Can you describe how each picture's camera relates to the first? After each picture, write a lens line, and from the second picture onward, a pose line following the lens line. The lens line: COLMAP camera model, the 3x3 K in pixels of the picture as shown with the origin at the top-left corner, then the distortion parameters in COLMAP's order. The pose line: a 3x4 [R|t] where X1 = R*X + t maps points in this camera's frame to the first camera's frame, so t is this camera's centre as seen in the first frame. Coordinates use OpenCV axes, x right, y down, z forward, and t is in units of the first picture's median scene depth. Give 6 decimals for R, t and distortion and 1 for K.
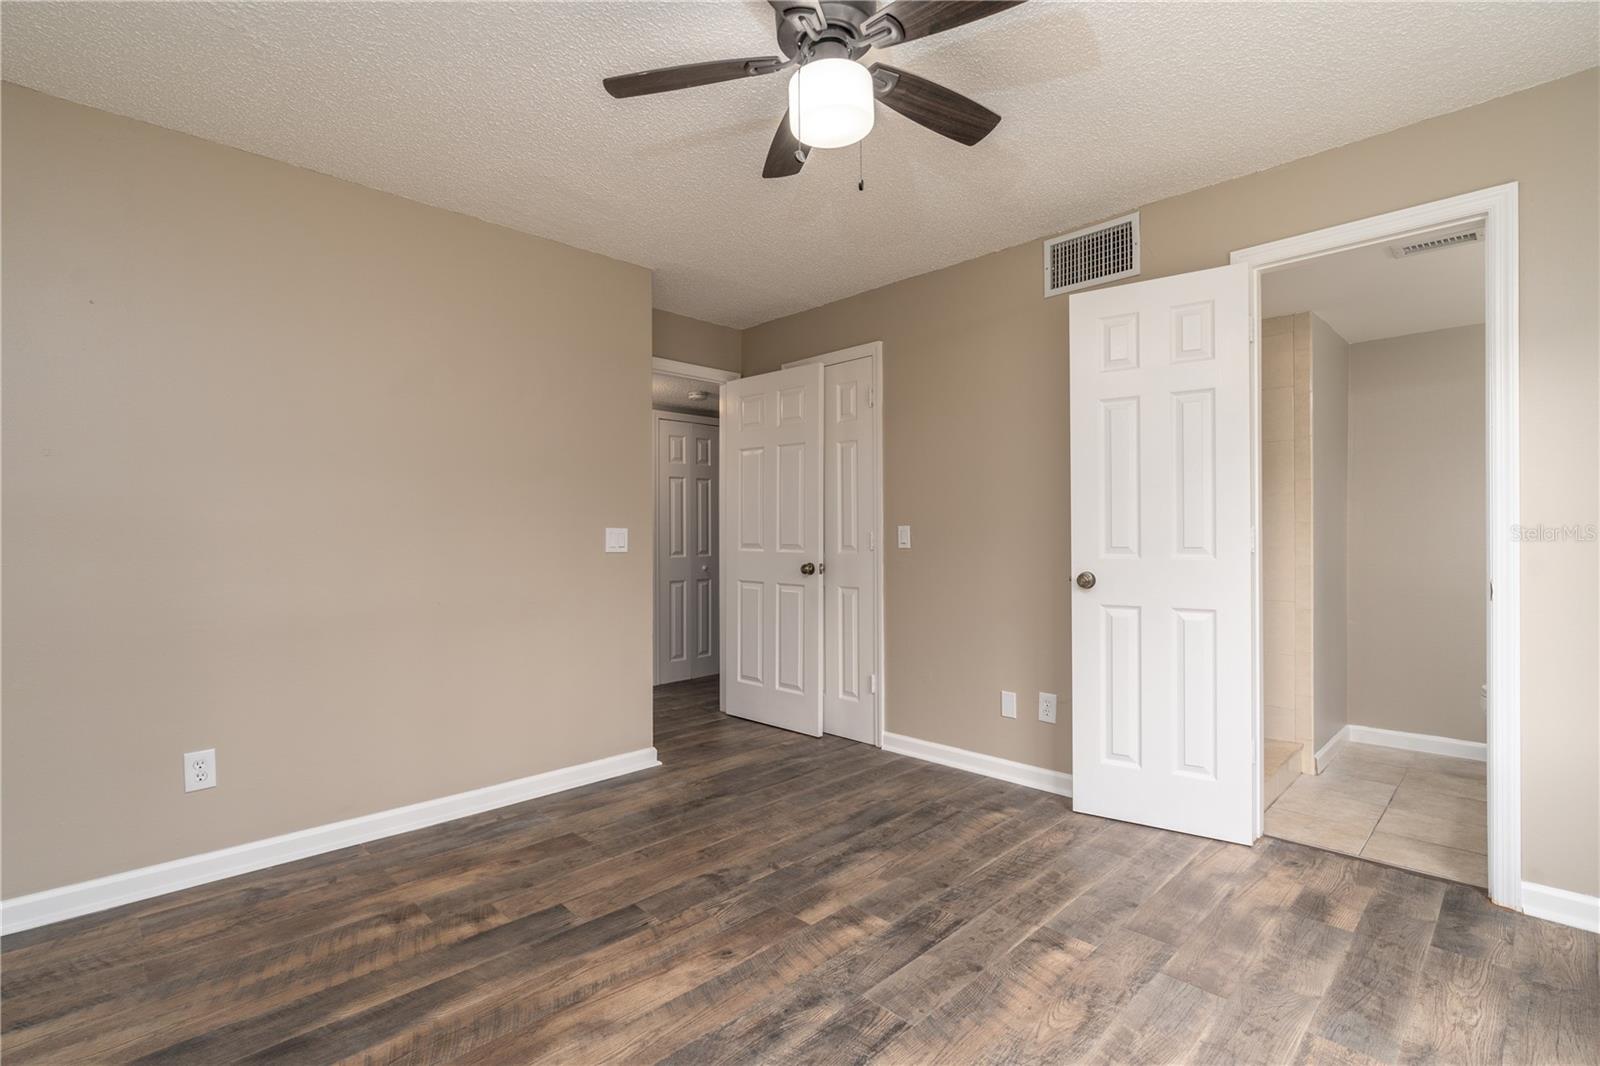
lens RADIAL K [[744.8, 0, 790.9], [0, 744.8, 534.0], [0, 0, 1]] dist [-0.003164, 0.000404]
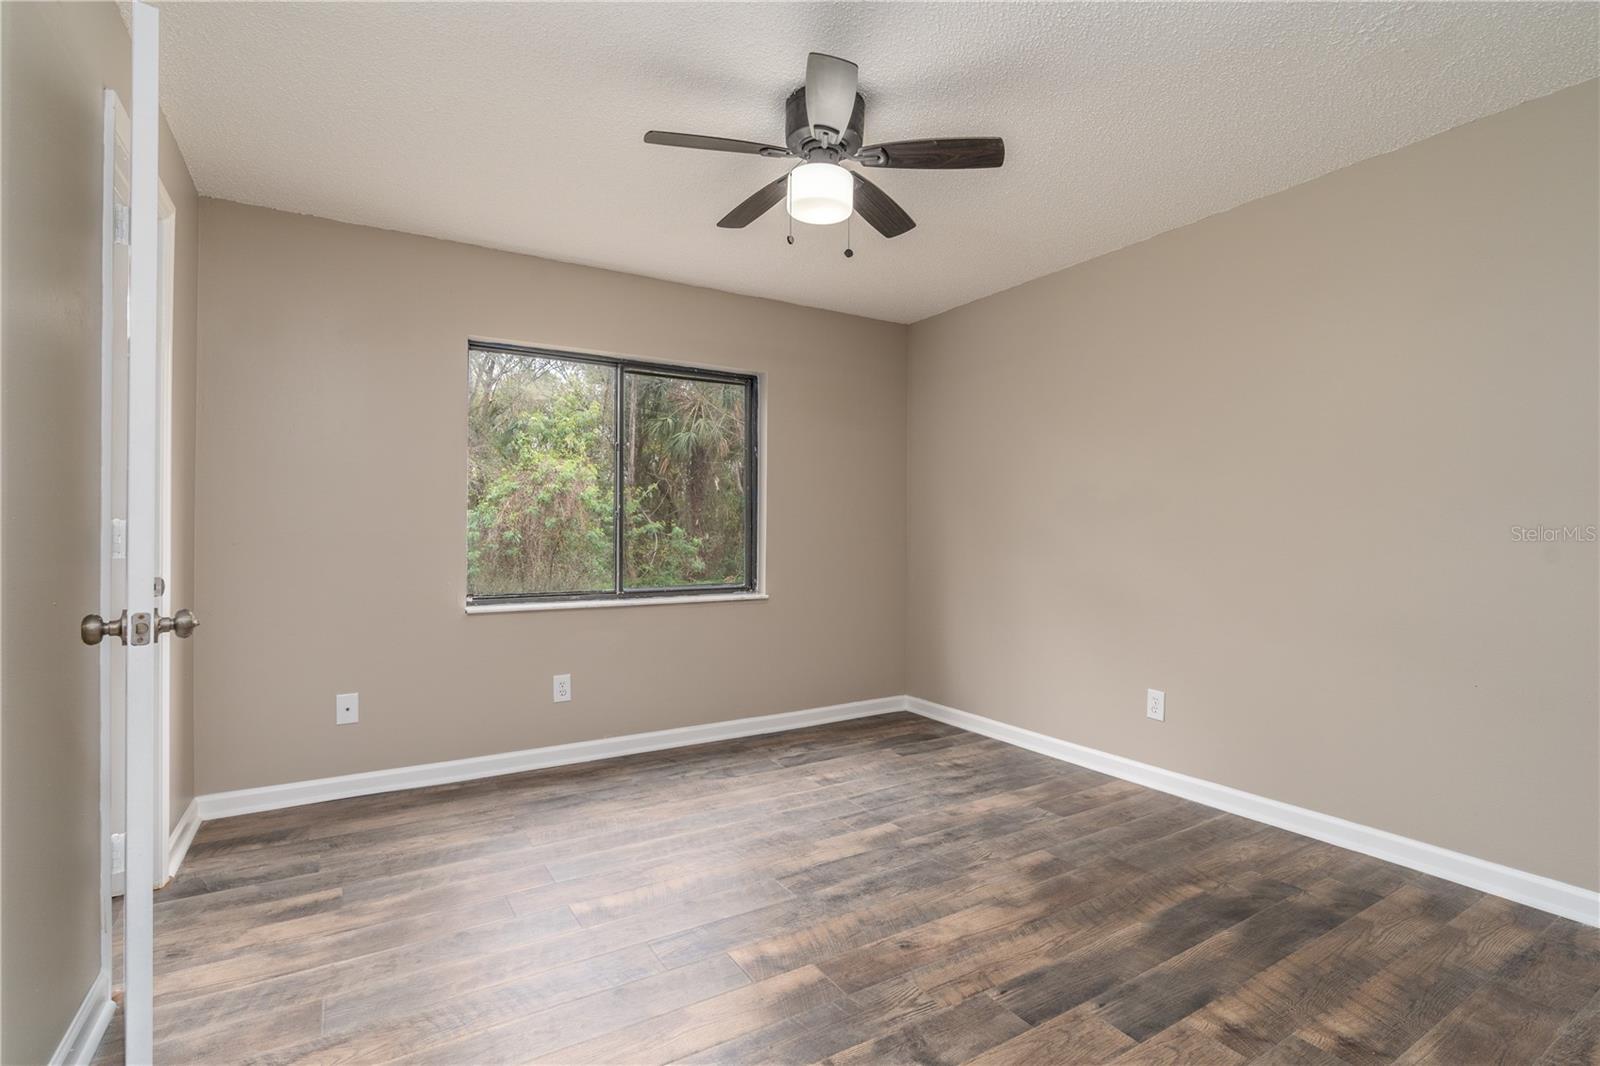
lens RADIAL K [[744.8, 0, 790.9], [0, 744.8, 534.0], [0, 0, 1]] dist [-0.003164, 0.000404]
pose [[-0.974311, 0.001592, 0.225199, -0.162721], [0.001839, 0.999998, 0.000885, 0.003616], [-0.225197, 0.001277, -0.974312, 2.012982]]
